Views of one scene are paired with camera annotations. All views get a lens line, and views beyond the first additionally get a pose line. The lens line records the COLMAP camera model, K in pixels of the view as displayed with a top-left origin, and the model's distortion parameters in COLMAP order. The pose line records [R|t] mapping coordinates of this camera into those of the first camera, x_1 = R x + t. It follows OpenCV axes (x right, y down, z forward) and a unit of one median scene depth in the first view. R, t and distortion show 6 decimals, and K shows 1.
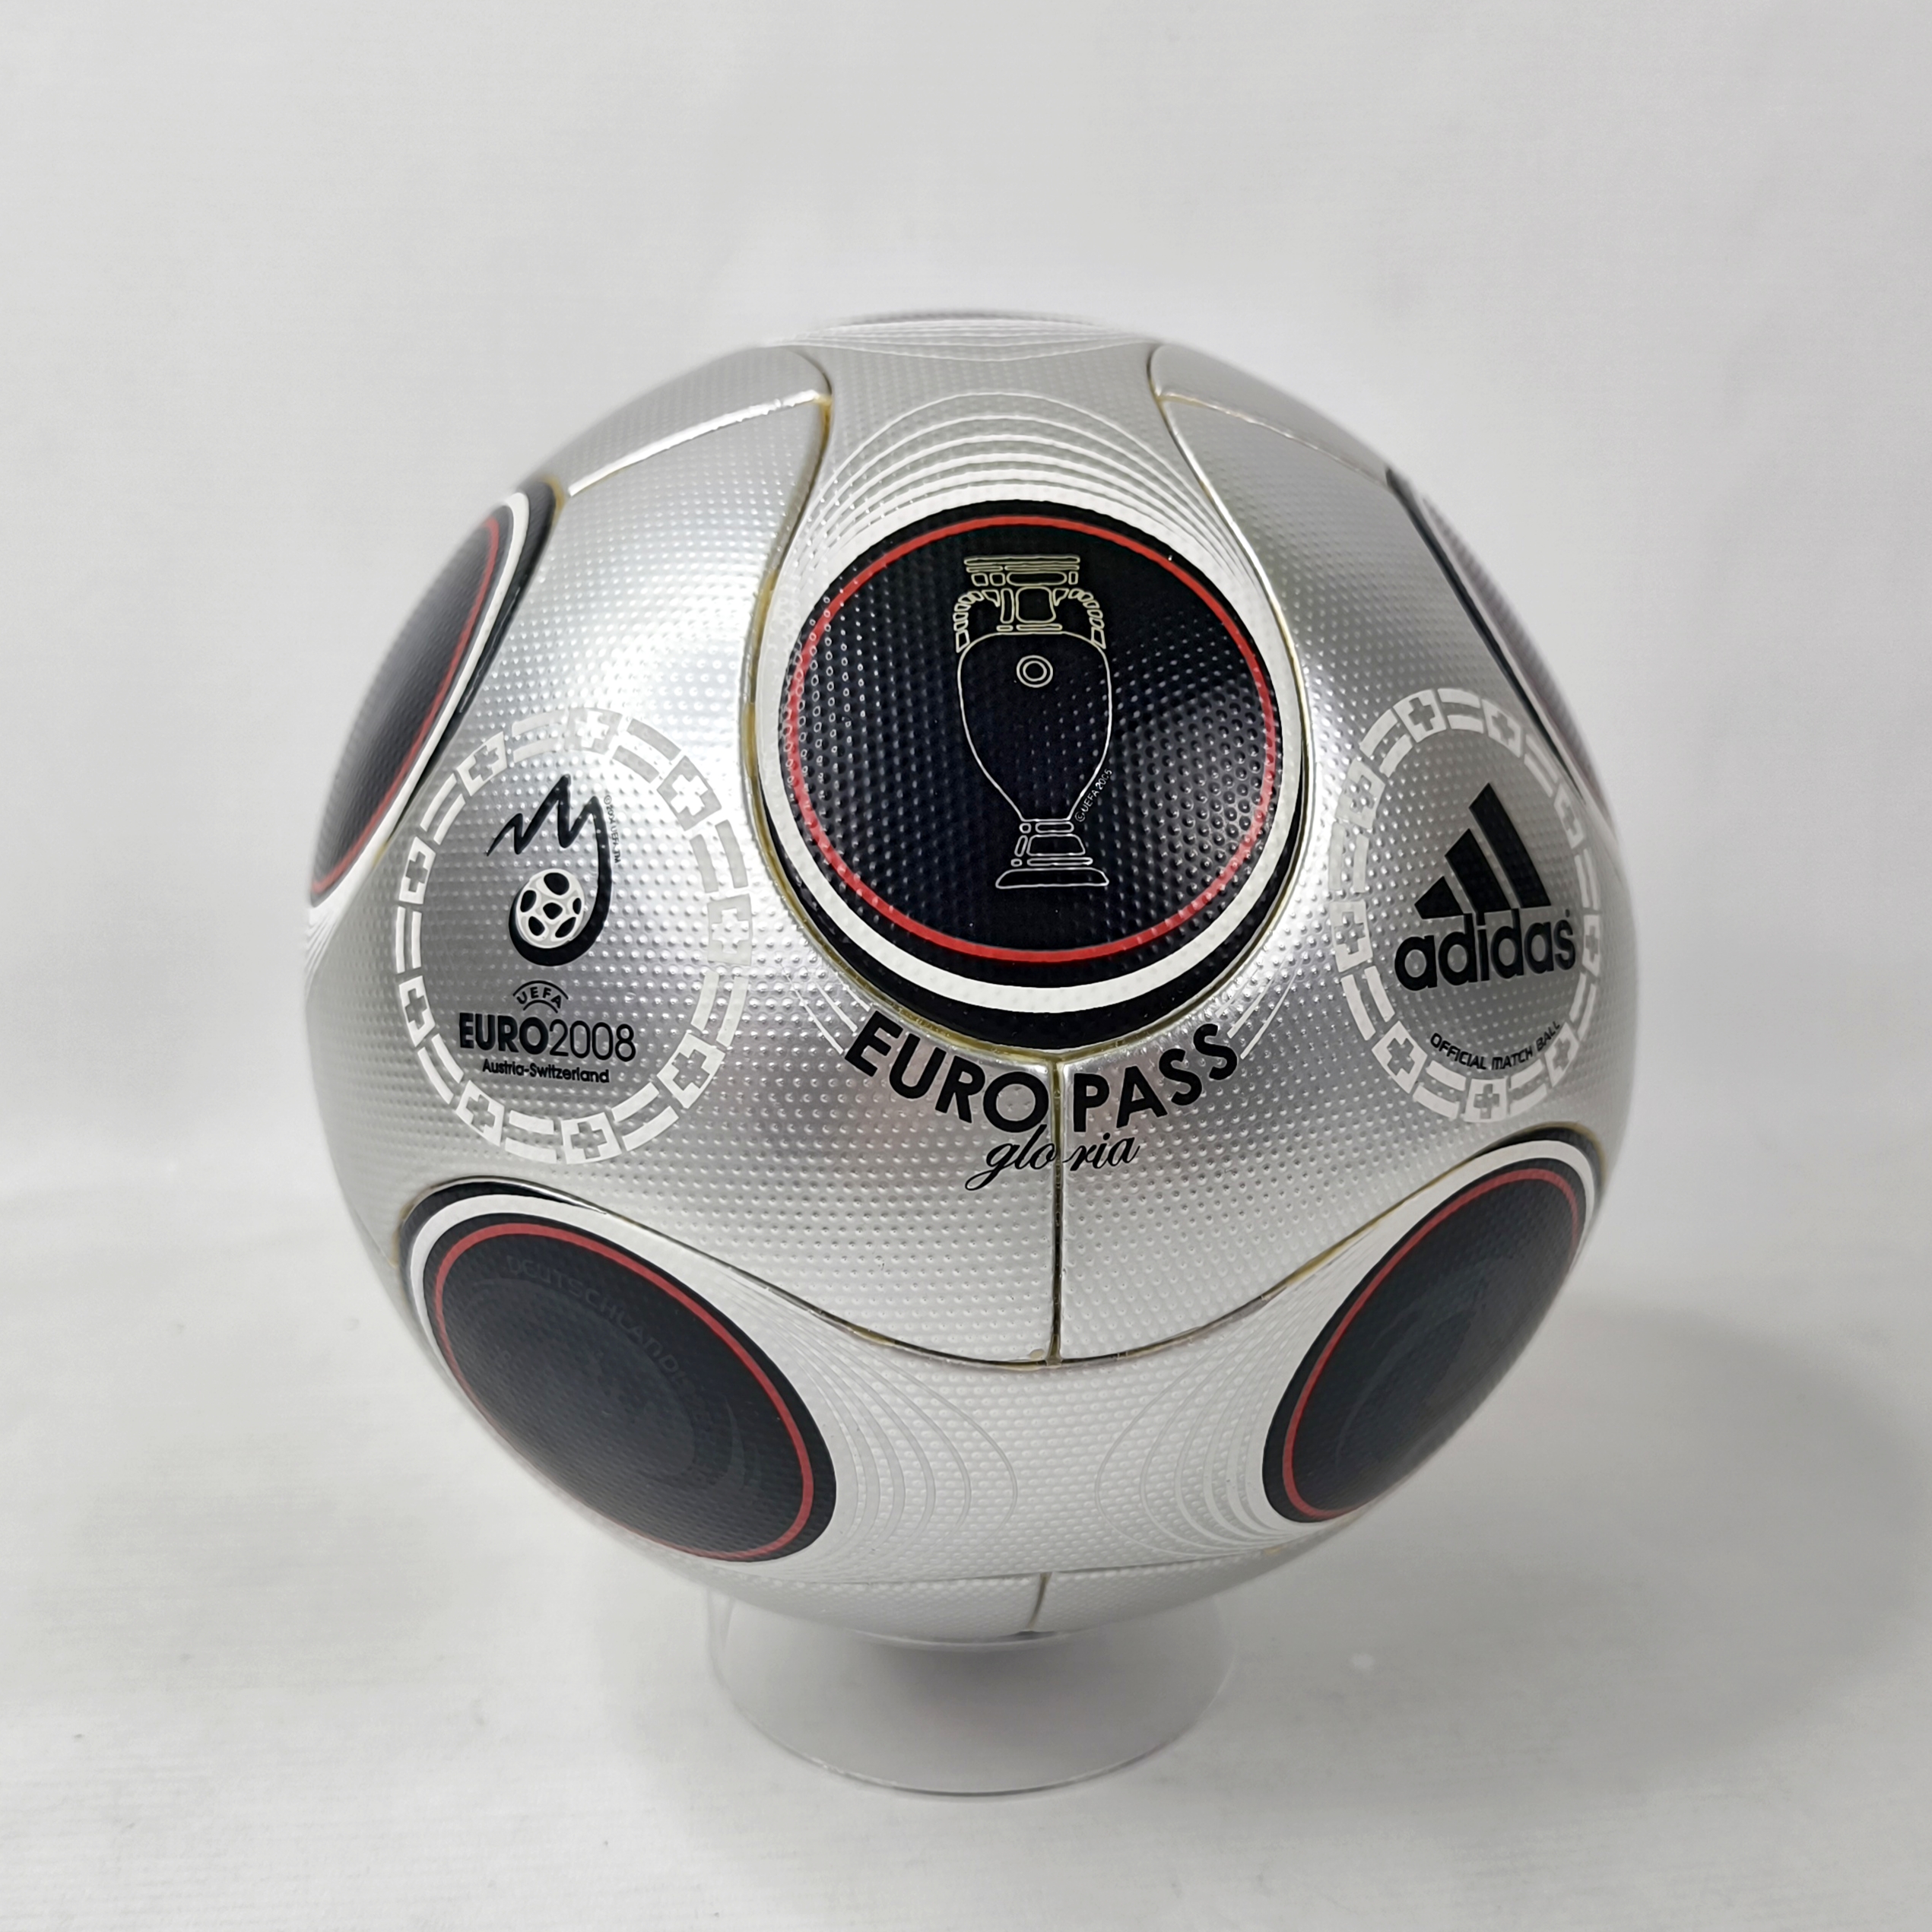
lens RADIAL K [[2326.0, 0, 1095.0], [0, 2326.0, 1030.3], [0, 0, 1]] dist [0.013643, -0.022577]
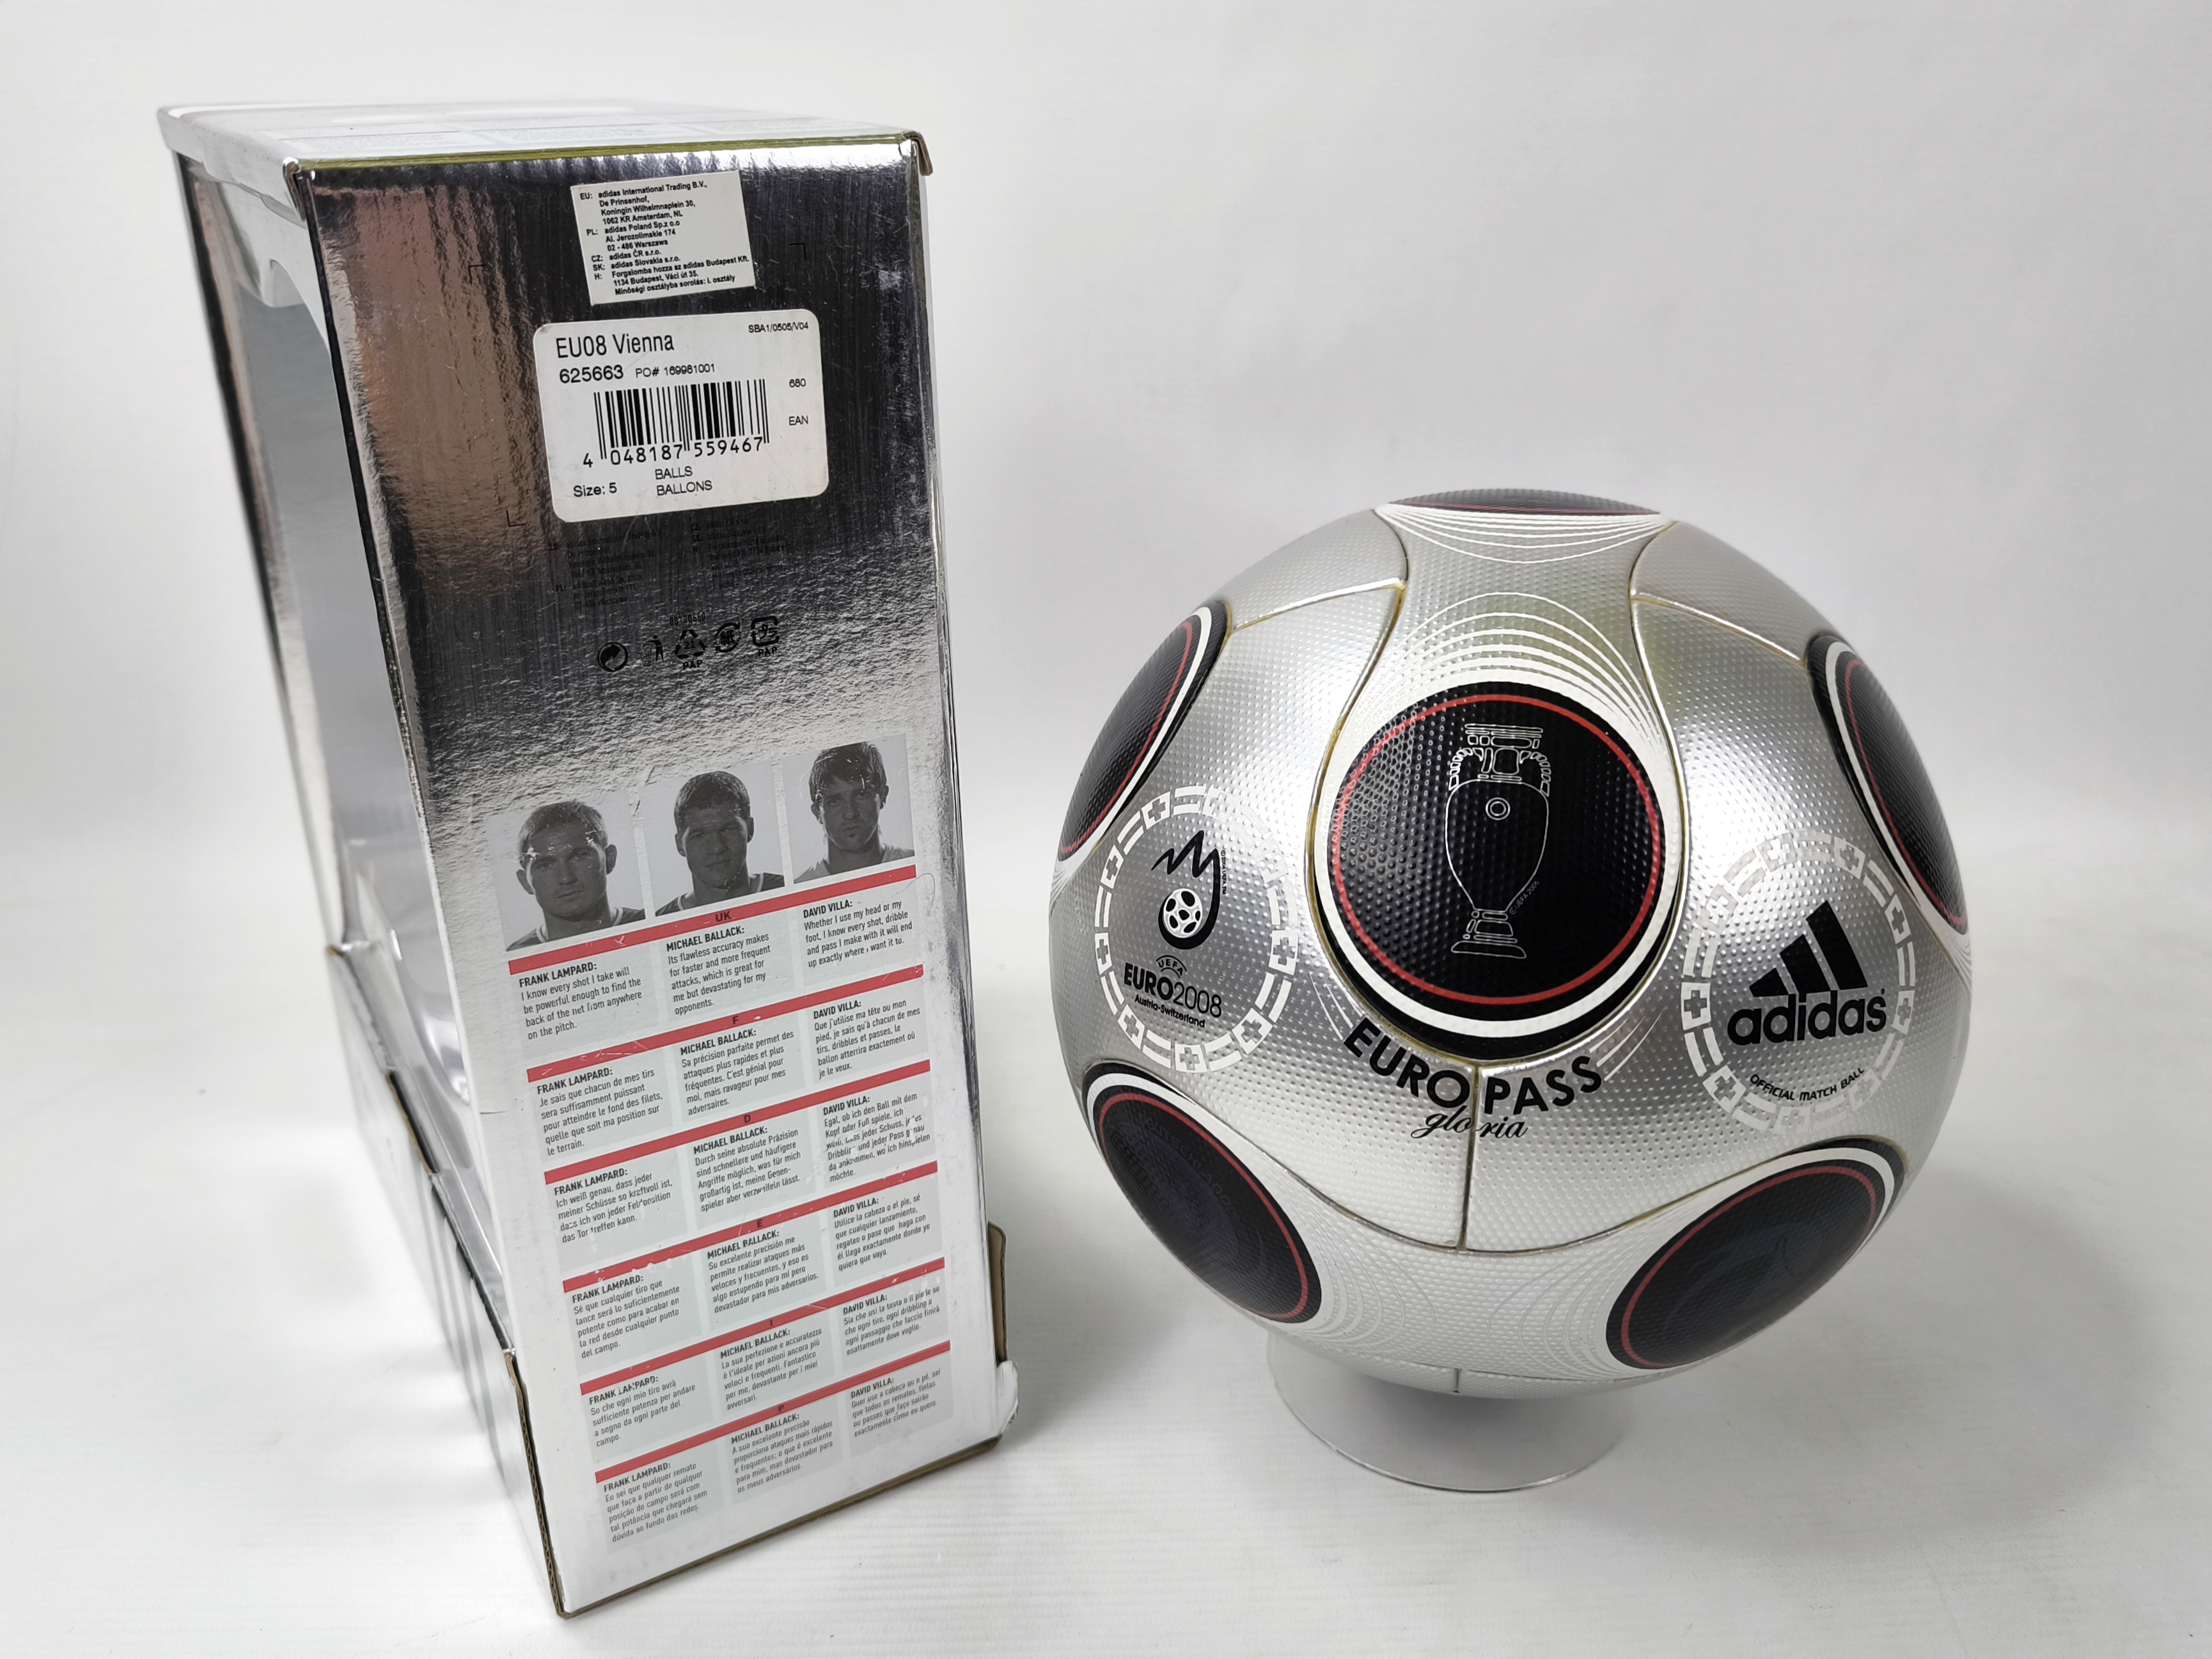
lens RADIAL K [[1940.7, 0, 1113.8], [0, 1940.7, 814.1], [0, 0, 1]] dist [-0.008555, -0.121220]
pose [[0.936071, 0.123170, -0.329545, 0.153668], [-0.105112, 0.991840, 0.072138, -0.210665], [0.335741, -0.032887, 0.941380, -0.273988]]
